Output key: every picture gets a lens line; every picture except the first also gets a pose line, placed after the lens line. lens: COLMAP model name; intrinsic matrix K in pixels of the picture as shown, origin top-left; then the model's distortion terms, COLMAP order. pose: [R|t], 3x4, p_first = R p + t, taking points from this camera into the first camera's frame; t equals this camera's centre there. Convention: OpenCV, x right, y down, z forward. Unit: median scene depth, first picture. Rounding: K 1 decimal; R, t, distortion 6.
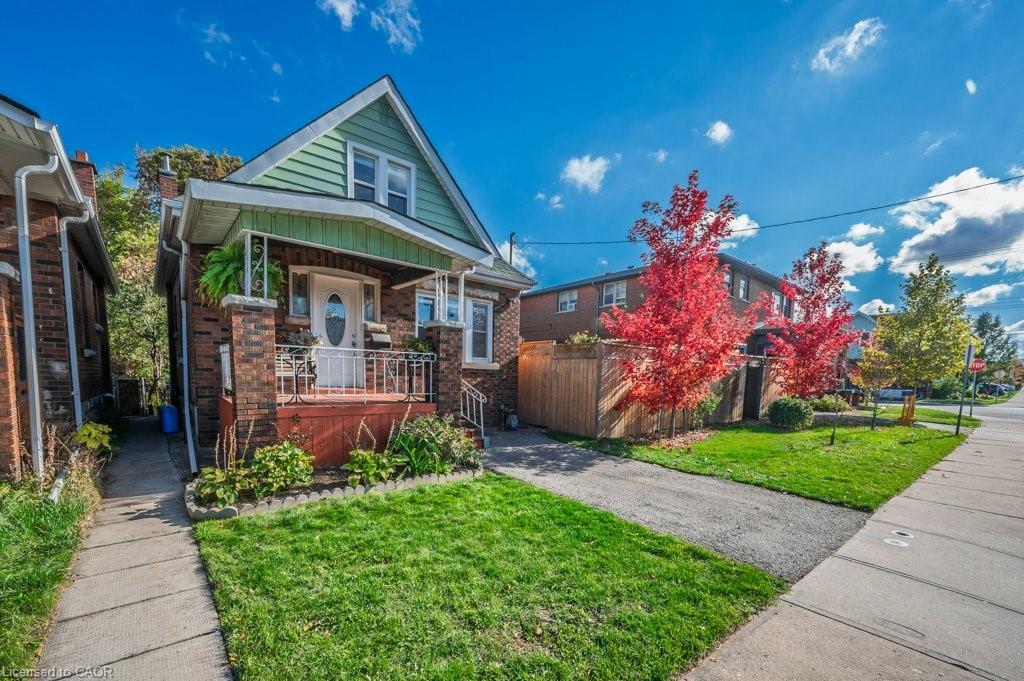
lens RADIAL K [[417.4, 0, 511.6], [0, 417.4, 342.2], [0, 0, 1]] dist [-0.003103, 0.000059]
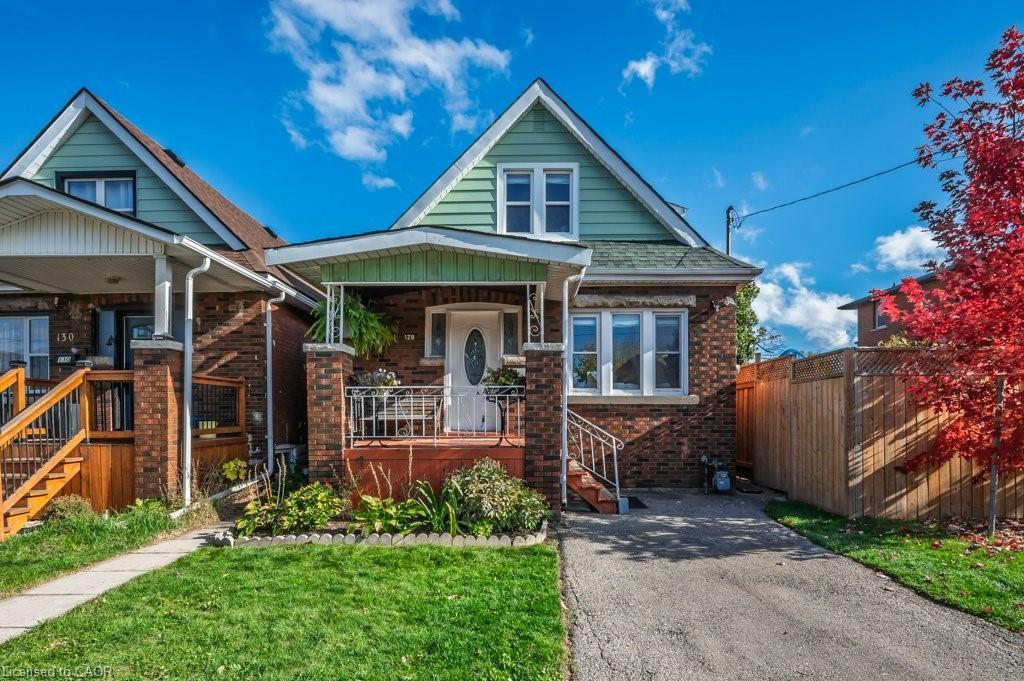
lens RADIAL K [[509.5, 0, 511.9], [0, 509.5, 339.7], [0, 0, 1]] dist [-0.002455, -0.000420]
pose [[0.769458, -0.125517, -0.626243, 0.306672], [0.073788, 0.991404, -0.108043, 0.031455], [0.634421, 0.036925, 0.772105, 0.162002]]
